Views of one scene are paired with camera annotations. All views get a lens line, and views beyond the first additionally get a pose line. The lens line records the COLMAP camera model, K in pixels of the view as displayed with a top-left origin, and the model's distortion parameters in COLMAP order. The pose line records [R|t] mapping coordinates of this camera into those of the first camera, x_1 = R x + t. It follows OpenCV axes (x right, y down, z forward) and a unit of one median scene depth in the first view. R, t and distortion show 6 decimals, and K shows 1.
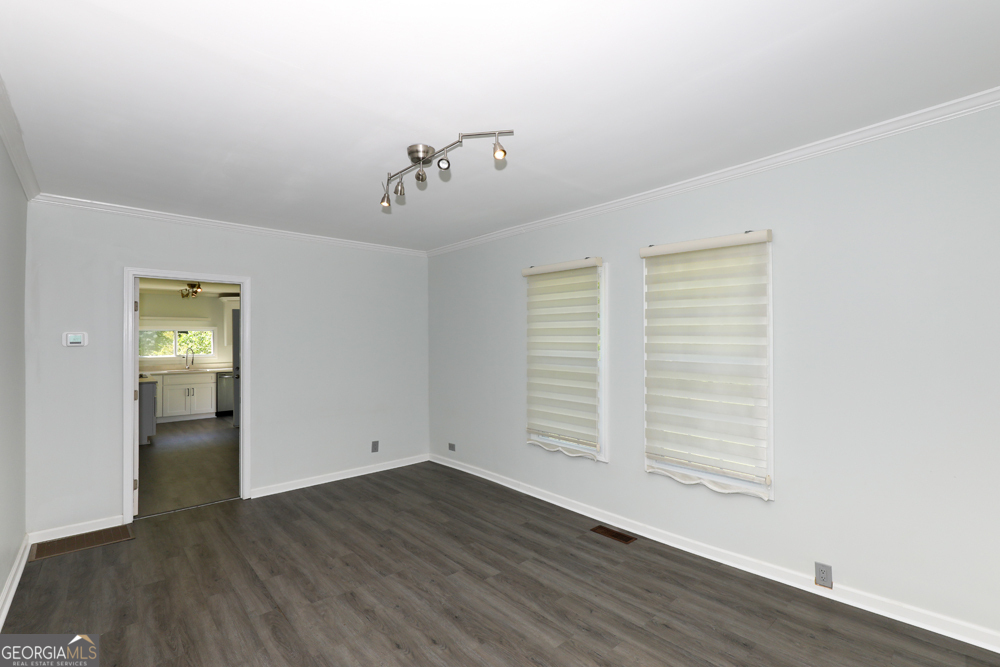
lens RADIAL K [[456.4, 0, 497.6], [0, 456.4, 334.5], [0, 0, 1]] dist [-0.013037, 0.004757]
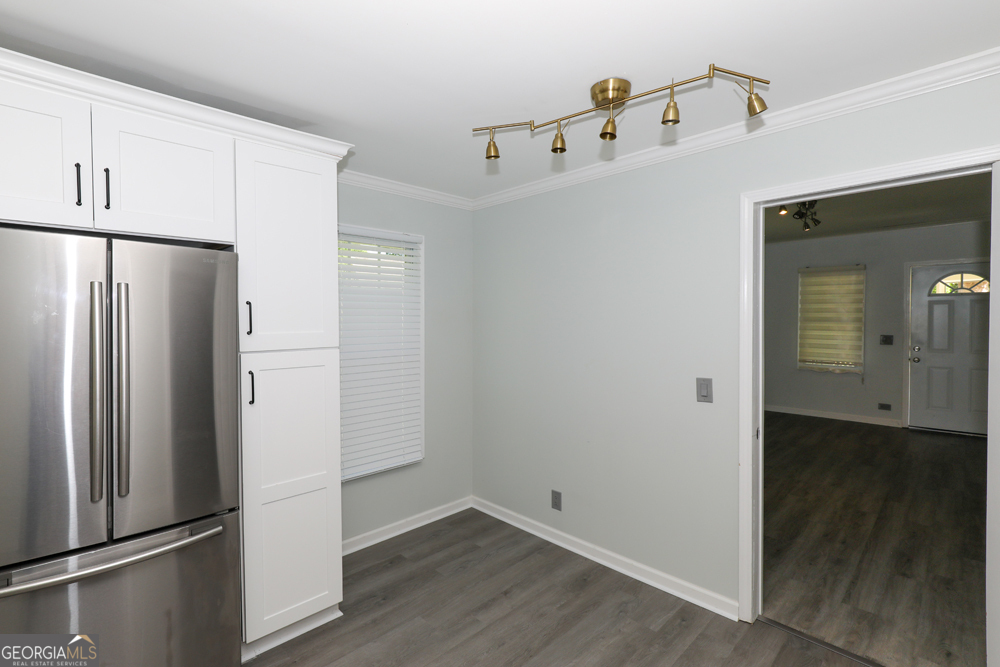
lens RADIAL K [[456.4, 0, 502.6], [0, 456.4, 333.0], [0, 0, 1]] dist [-0.013037, 0.004757]
pose [[-0.049602, -0.019340, 0.998582, -1.597350], [0.006330, 0.999786, 0.019677, 0.031315], [-0.998749, 0.007297, -0.049469, 1.972558]]
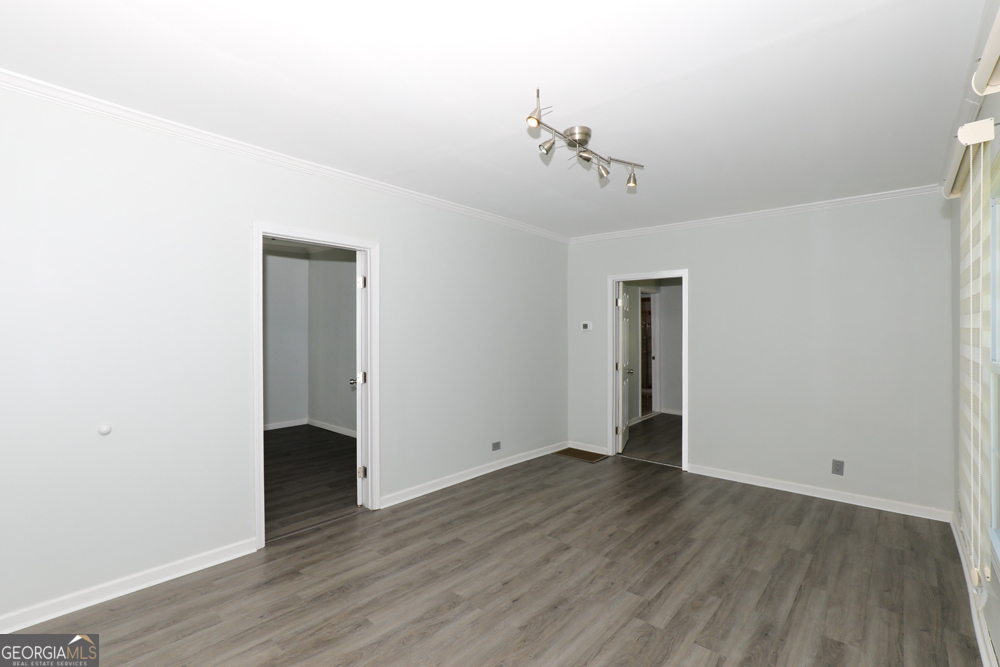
lens RADIAL K [[456.4, 0, 514.3], [0, 456.4, 332.9], [0, 0, 1]] dist [-0.013037, 0.004757]
pose [[0.136188, 0.010425, -0.990628, 0.719468], [0.008756, 0.999893, 0.011727, 0.015369], [0.990644, -0.010271, 0.136082, 0.655664]]
